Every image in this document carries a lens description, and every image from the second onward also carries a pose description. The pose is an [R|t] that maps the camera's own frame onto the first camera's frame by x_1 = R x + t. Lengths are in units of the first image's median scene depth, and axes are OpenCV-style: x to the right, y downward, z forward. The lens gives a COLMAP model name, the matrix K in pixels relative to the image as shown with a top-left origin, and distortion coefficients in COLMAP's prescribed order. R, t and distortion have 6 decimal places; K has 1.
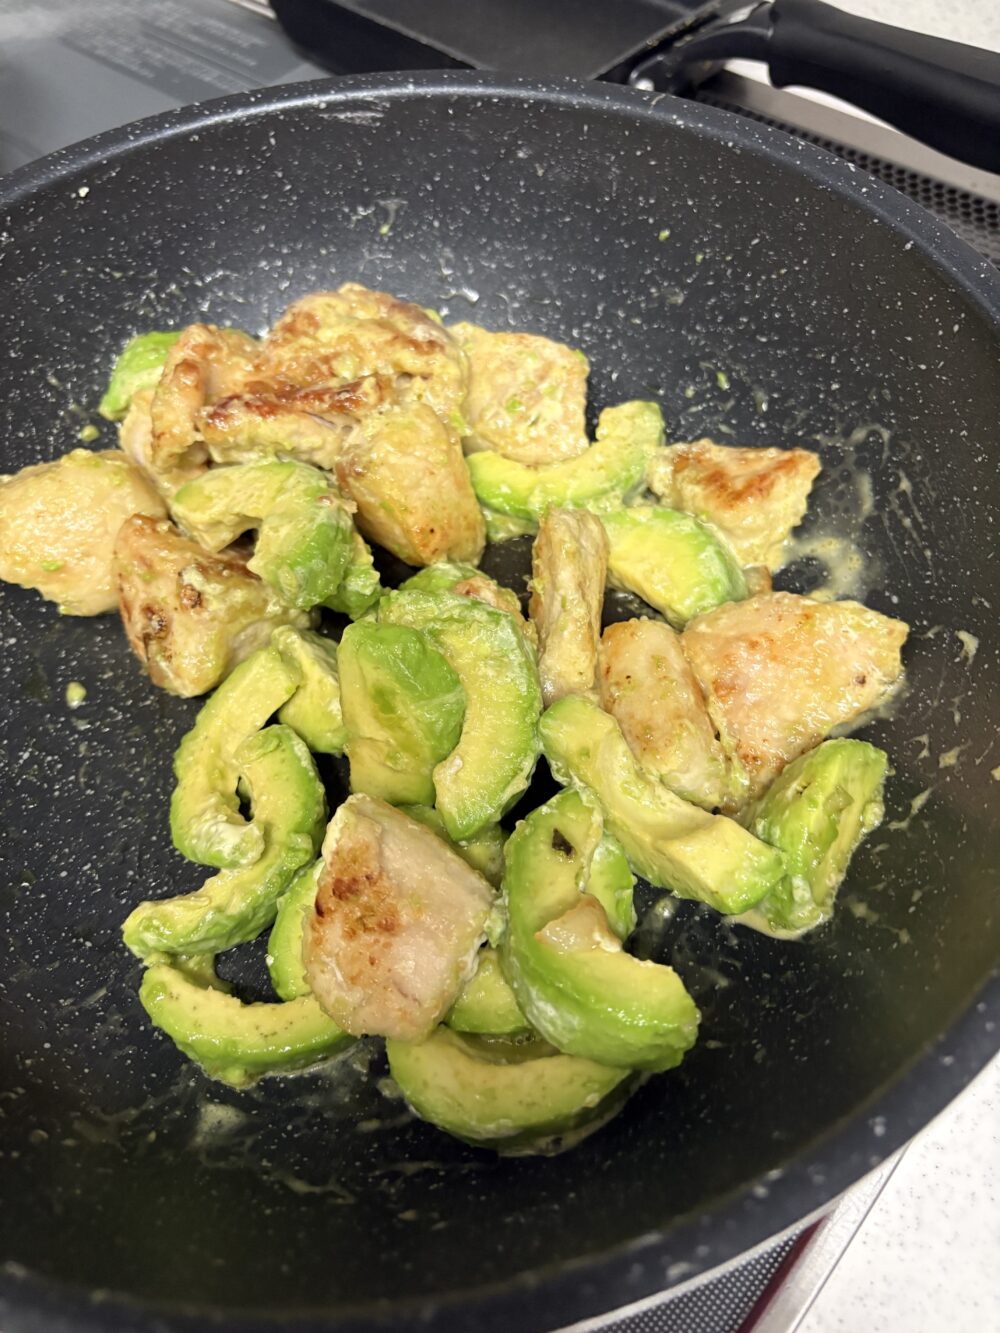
lens RADIAL K [[1044.9, 0, 494.4], [0, 1044.9, 669.8], [0, 0, 1]] dist [0.025577, -0.042285]
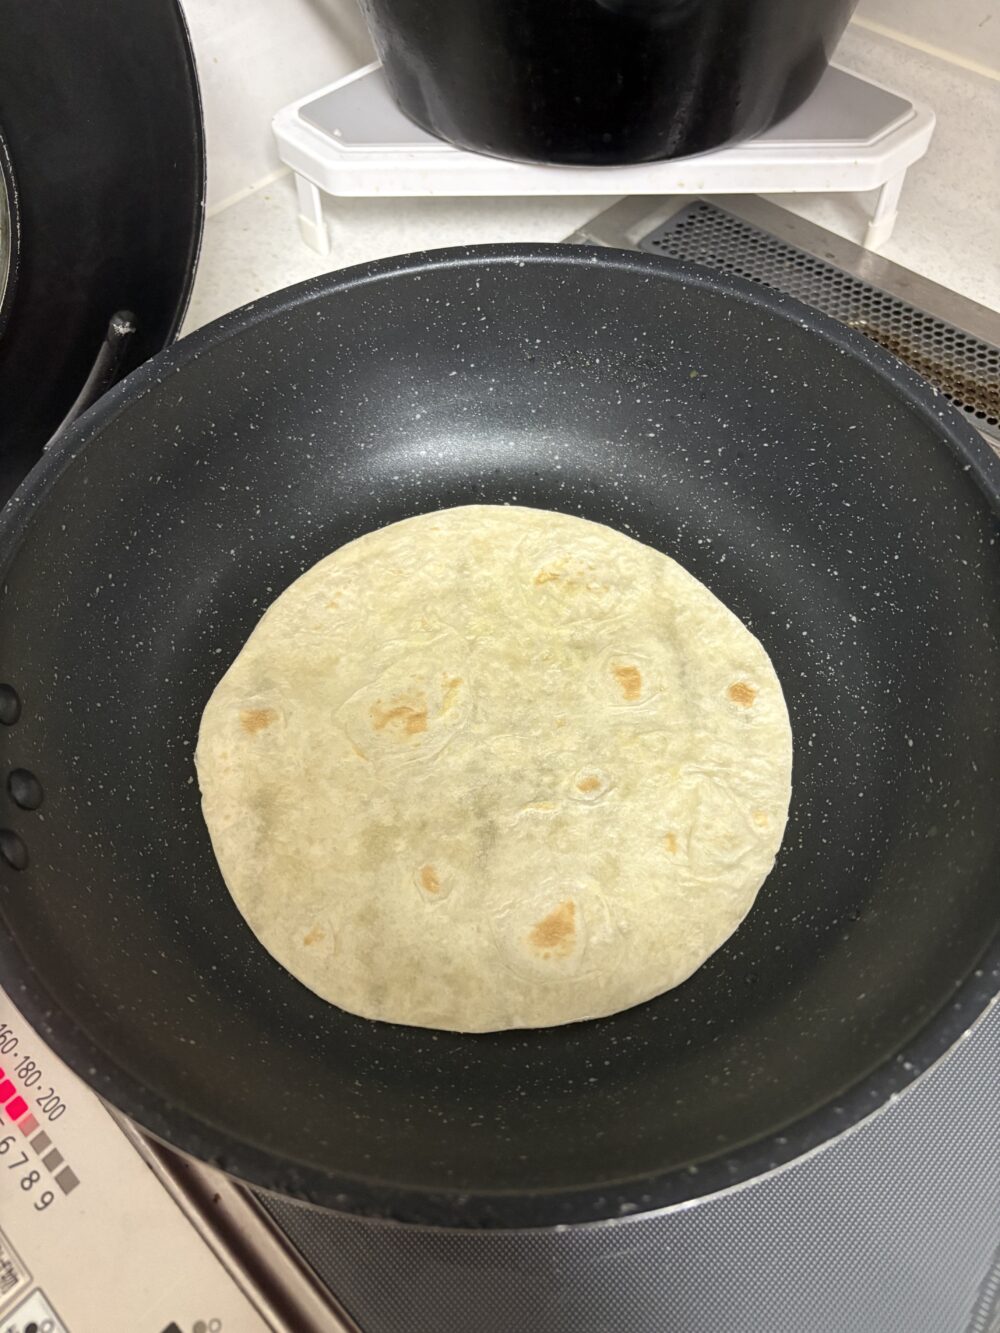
lens RADIAL K [[1044.9, 0, 495.9], [0, 1044.9, 656.2], [0, 0, 1]] dist [0.025577, -0.042285]
pose [[0.981848, 0.162768, -0.097373, 0.003228], [-0.161209, 0.986635, 0.023716, -0.105157], [0.099932, -0.007588, 0.994965, -0.250869]]
